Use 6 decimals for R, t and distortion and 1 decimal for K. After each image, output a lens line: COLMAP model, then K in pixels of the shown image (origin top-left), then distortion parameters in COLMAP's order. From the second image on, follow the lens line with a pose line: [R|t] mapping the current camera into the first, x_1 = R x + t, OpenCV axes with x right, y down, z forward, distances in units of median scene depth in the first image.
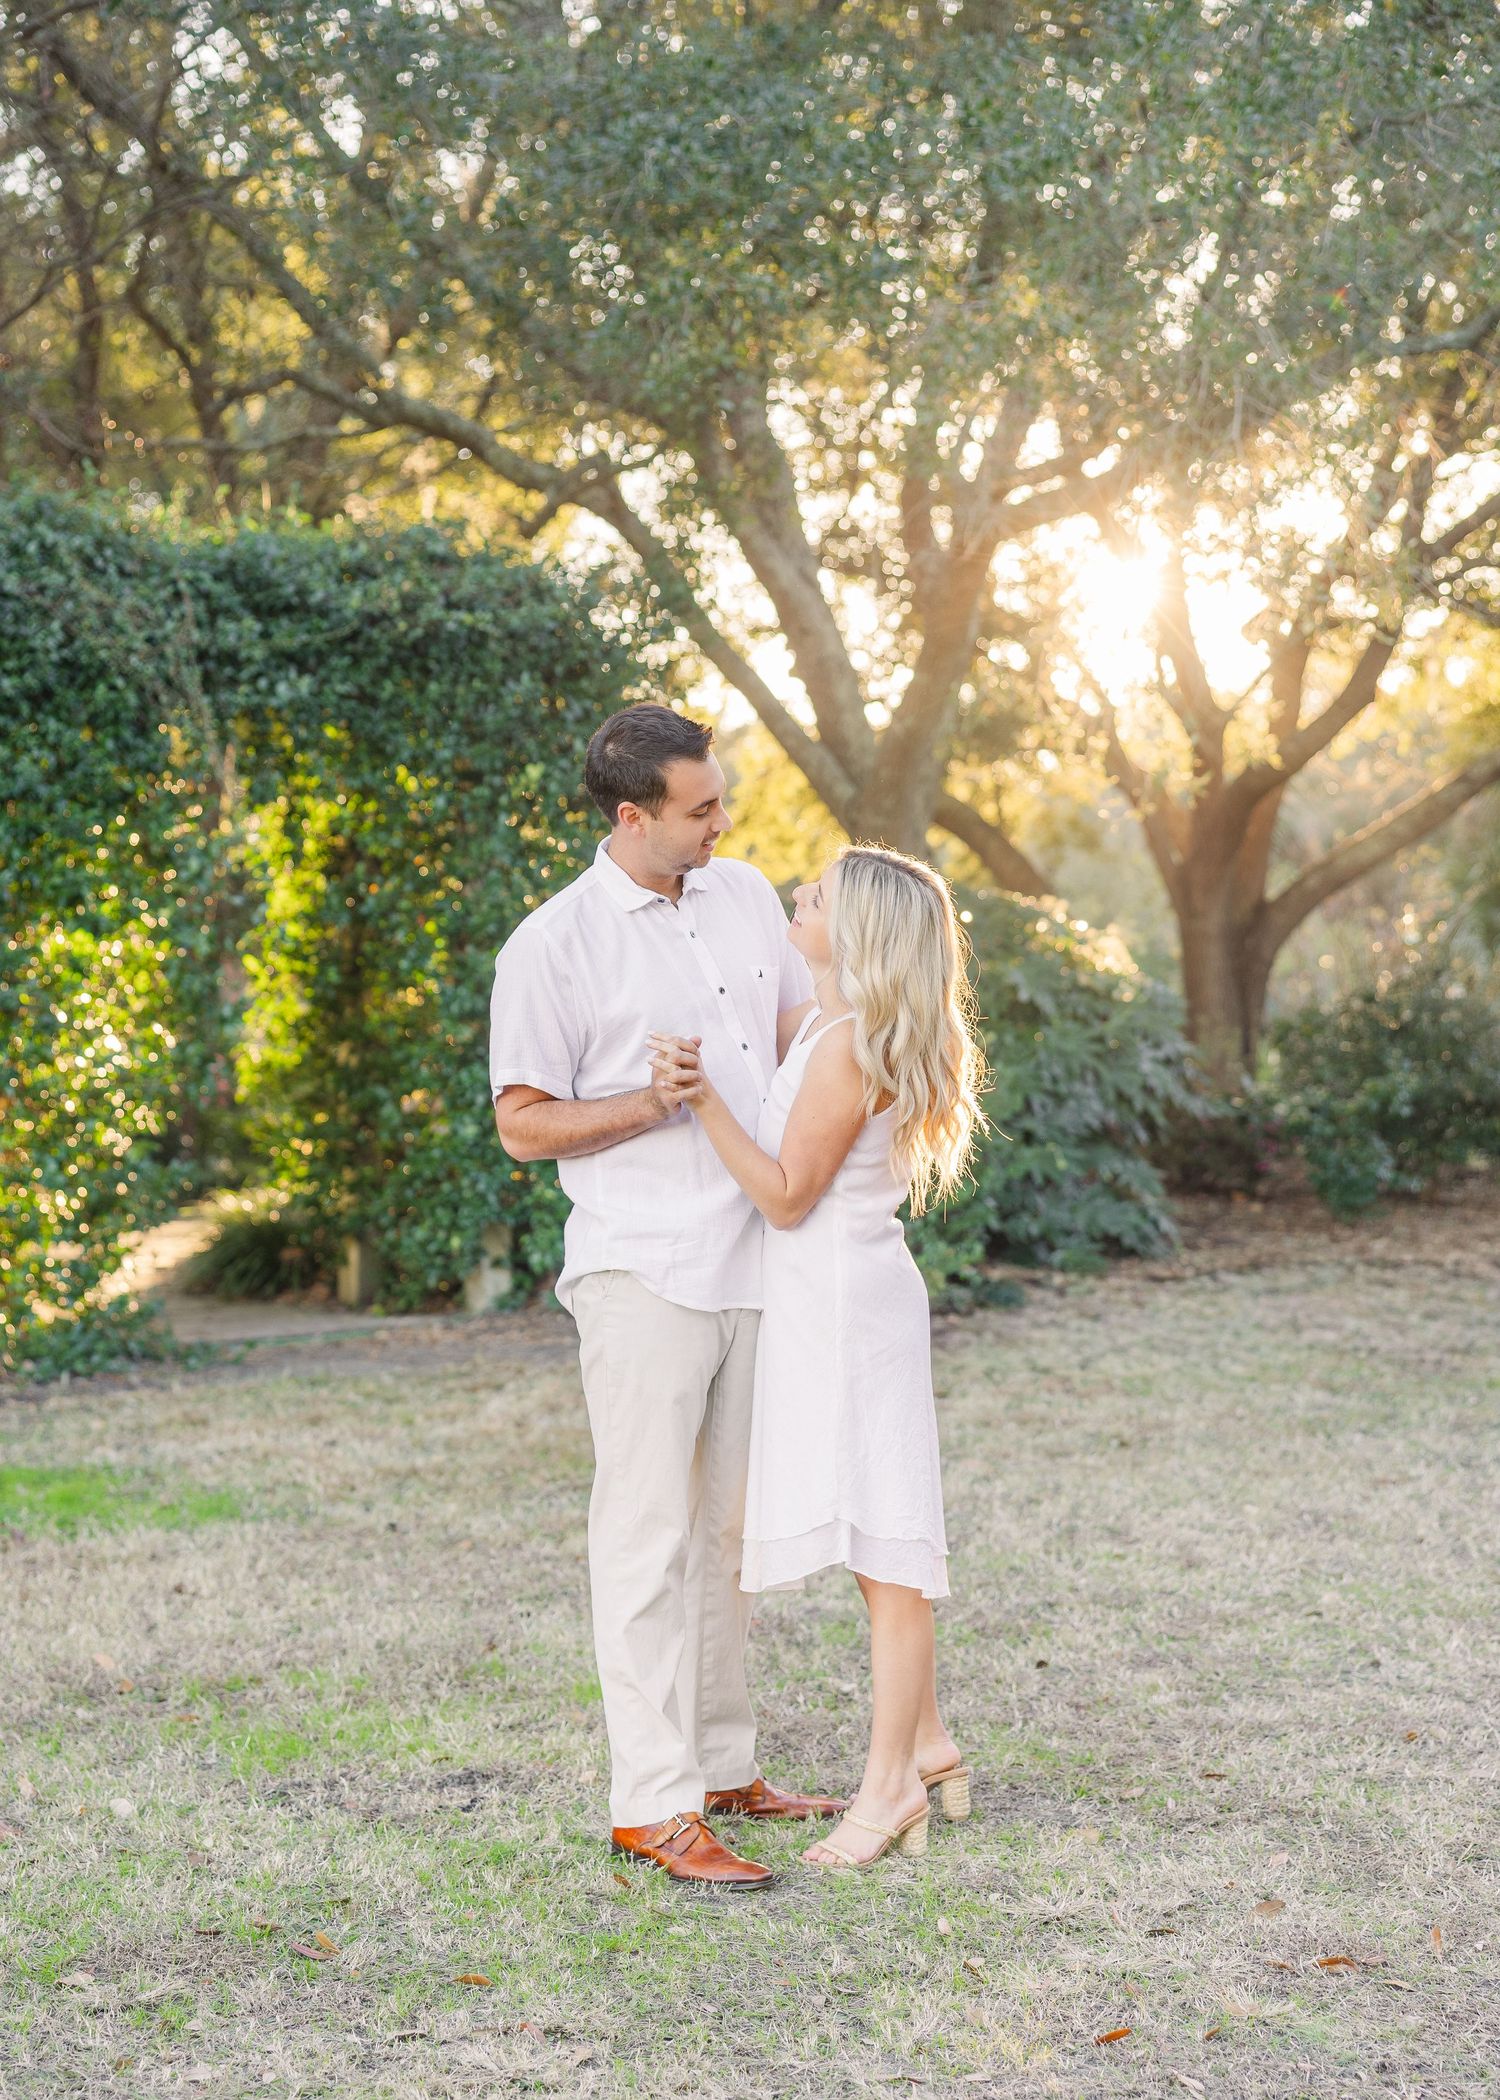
lens RADIAL K [[3926.5, 0, 713.1], [0, 3926.5, 1167.8], [0, 0, 1]] dist [0.007563, 0.048641]
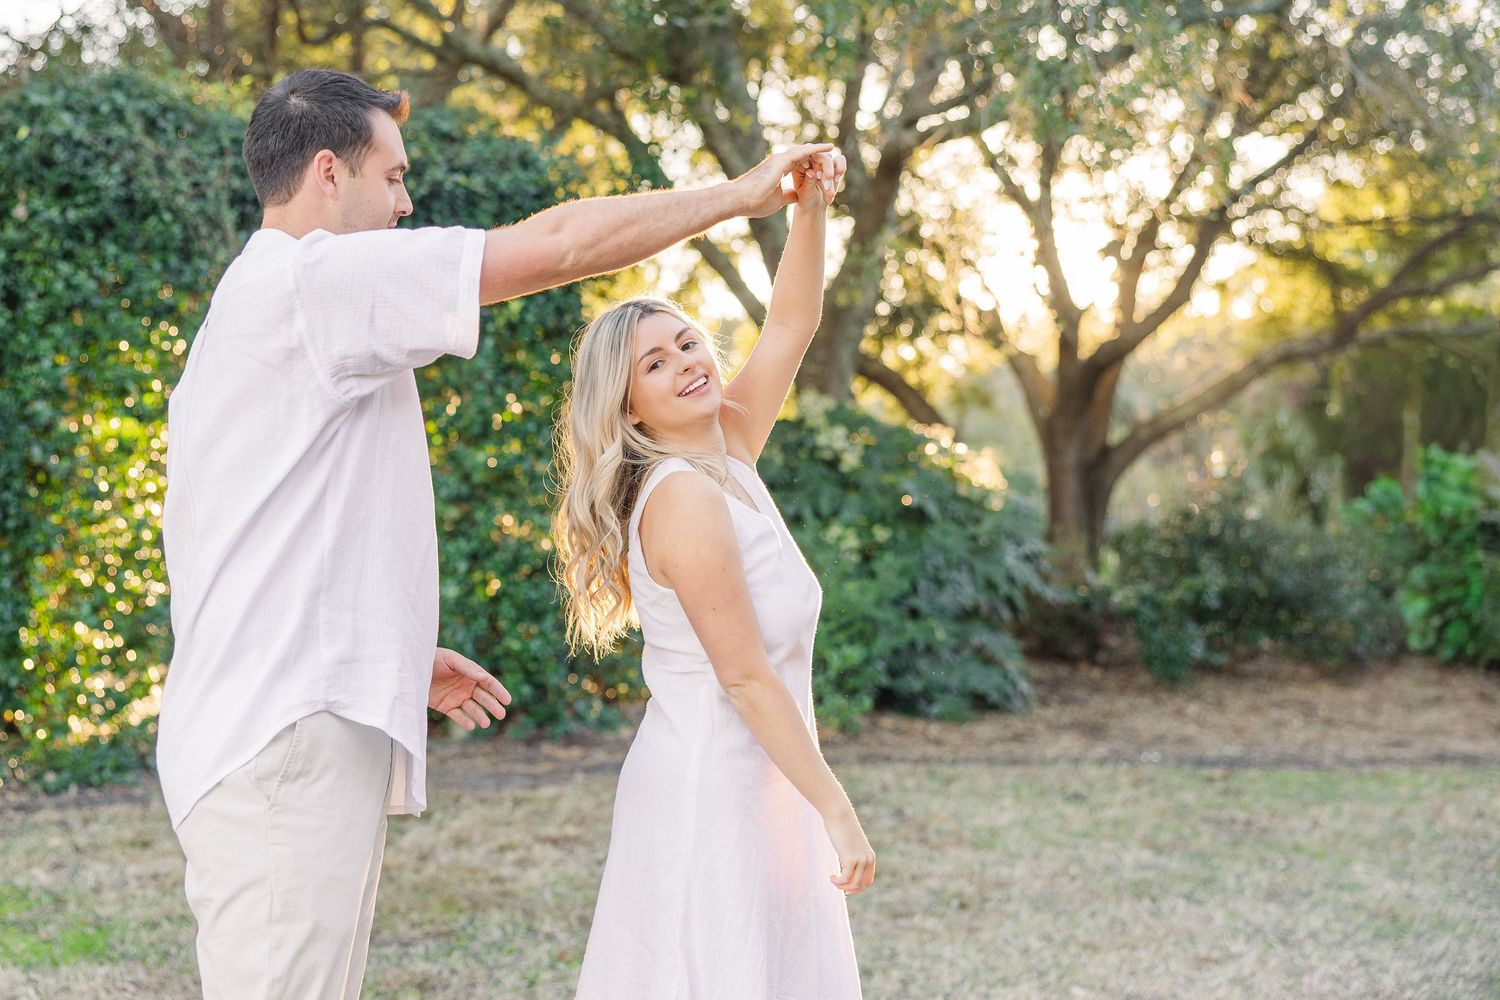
lens RADIAL K [[2203.5, 0, 644.5], [0, 2203.5, 425.1], [0, 0, 1]] dist [0.016270, -0.097788]
pose [[0.997048, 0.031752, -0.069906, 0.045914], [-0.037498, 0.995888, -0.082474, -0.006960], [0.067000, 0.084852, 0.994138, 0.313462]]
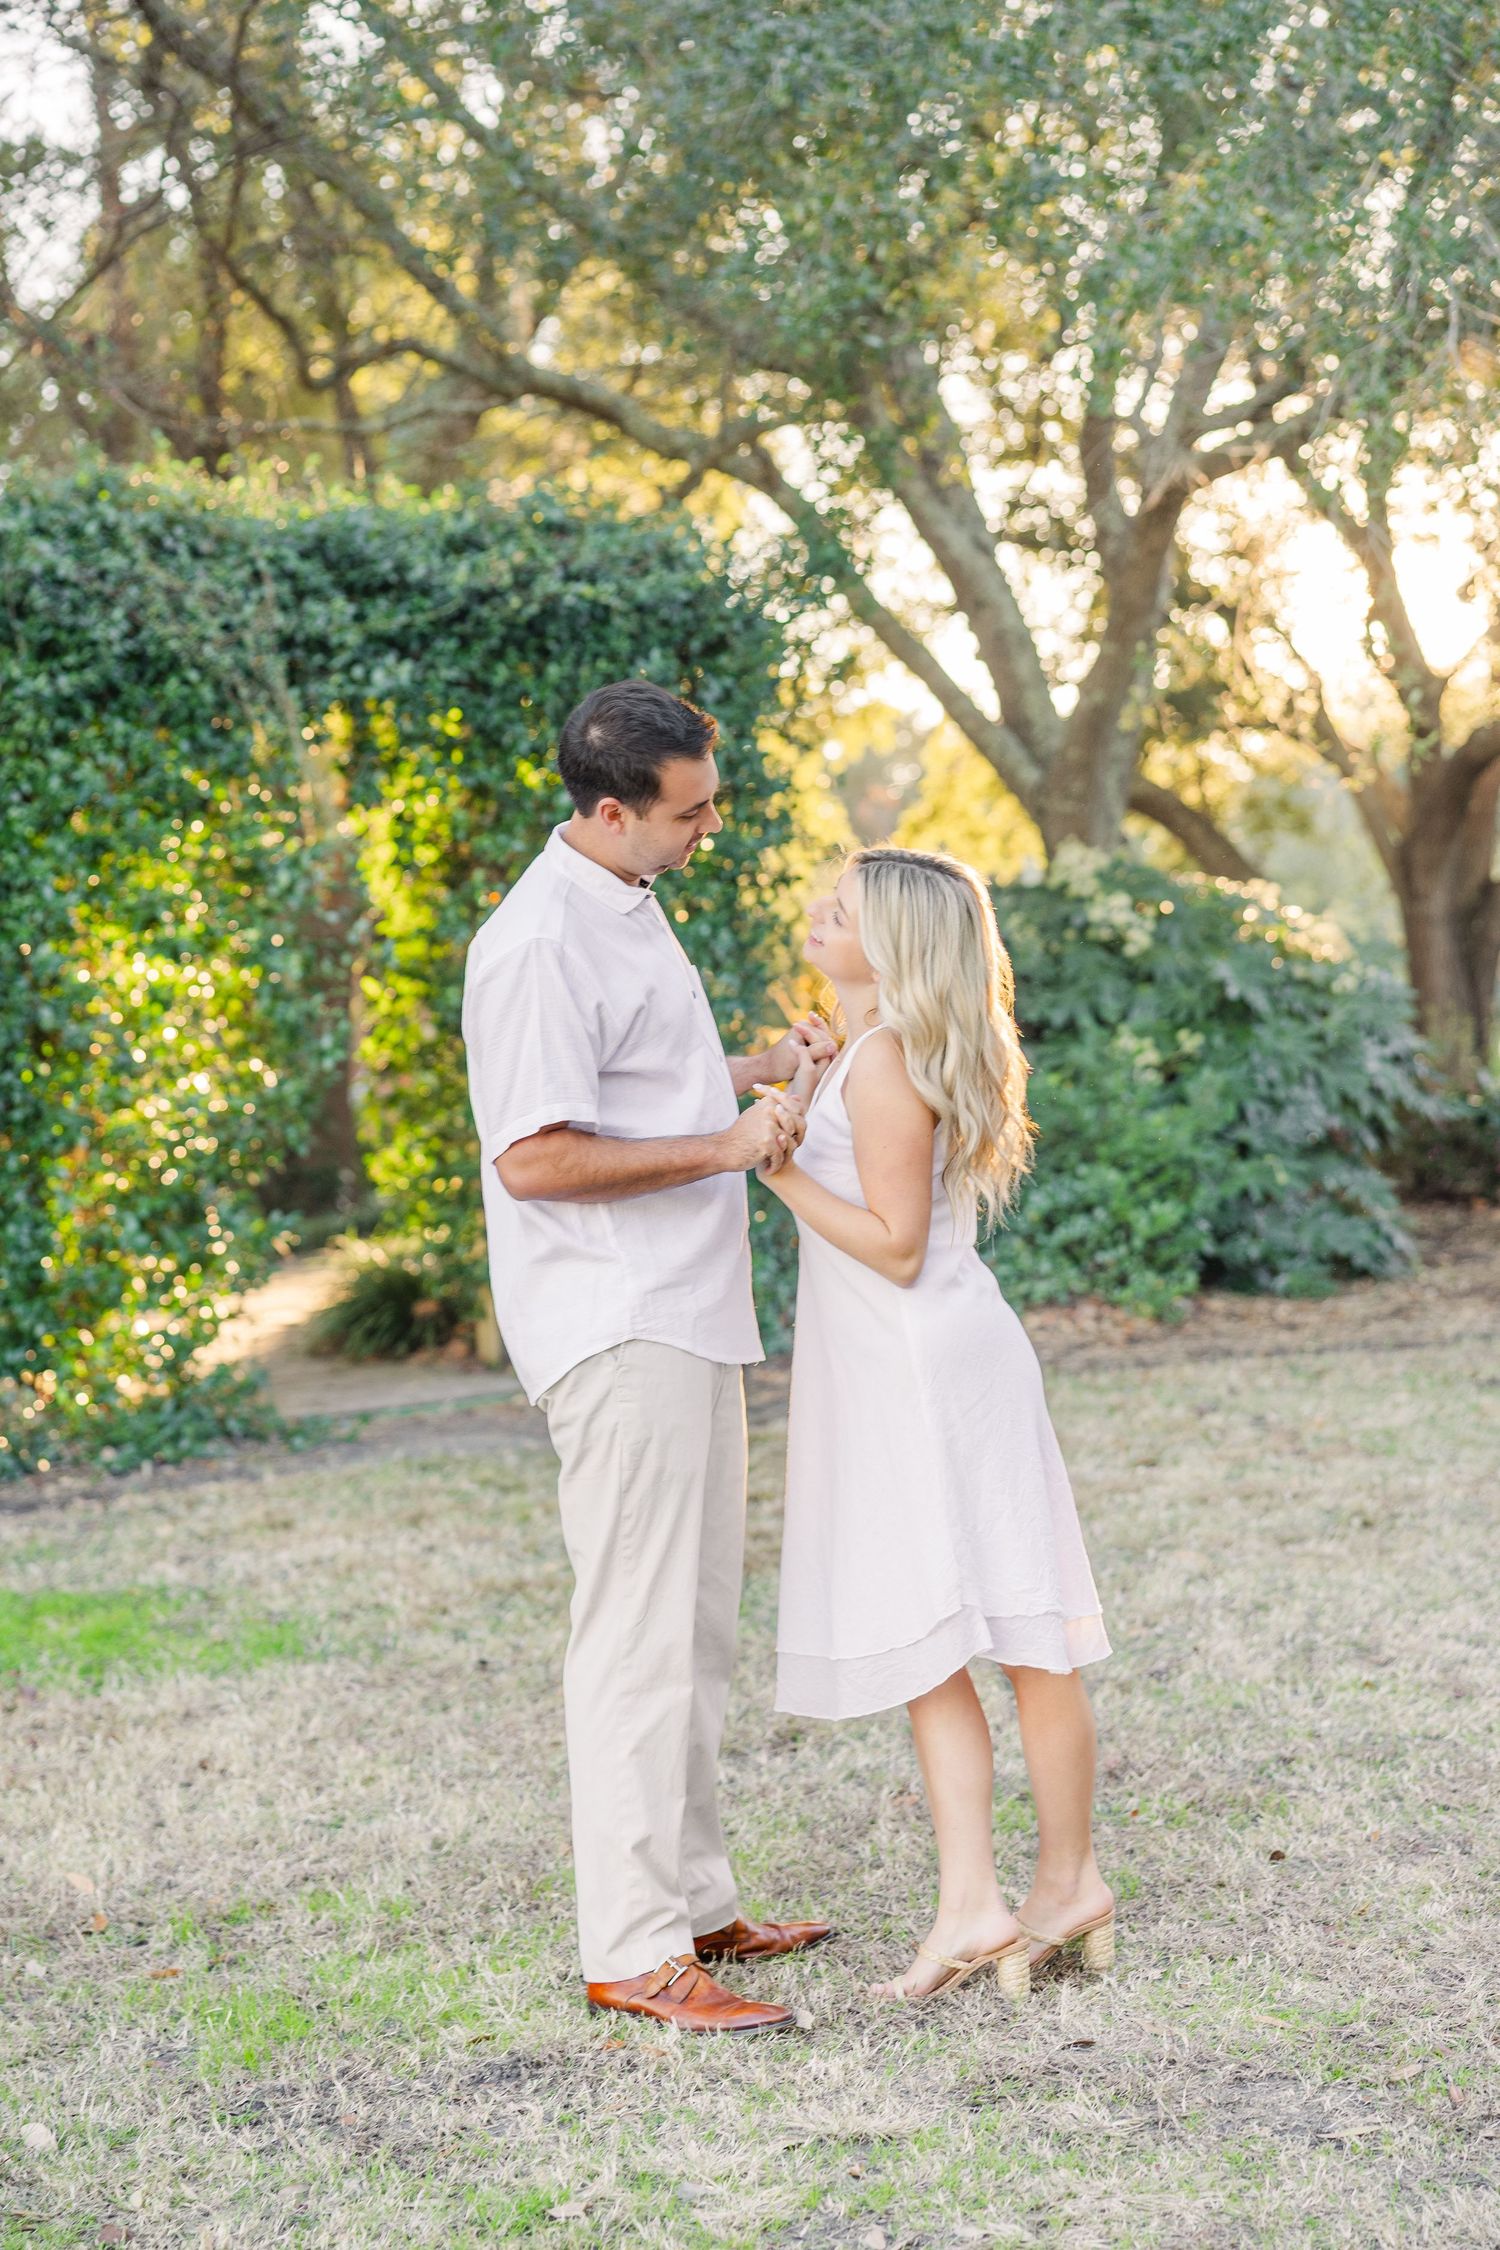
lens RADIAL K [[3674.4, 0, 750.0], [0, 3674.4, 1125.0], [0, 0, 1]] dist [0.016028, -0.109915]
pose [[0.997919, -0.033078, -0.055352, 0.015907], [0.032537, 0.999414, -0.010652, -0.009024], [0.055671, 0.008829, 0.998410, 0.172078]]
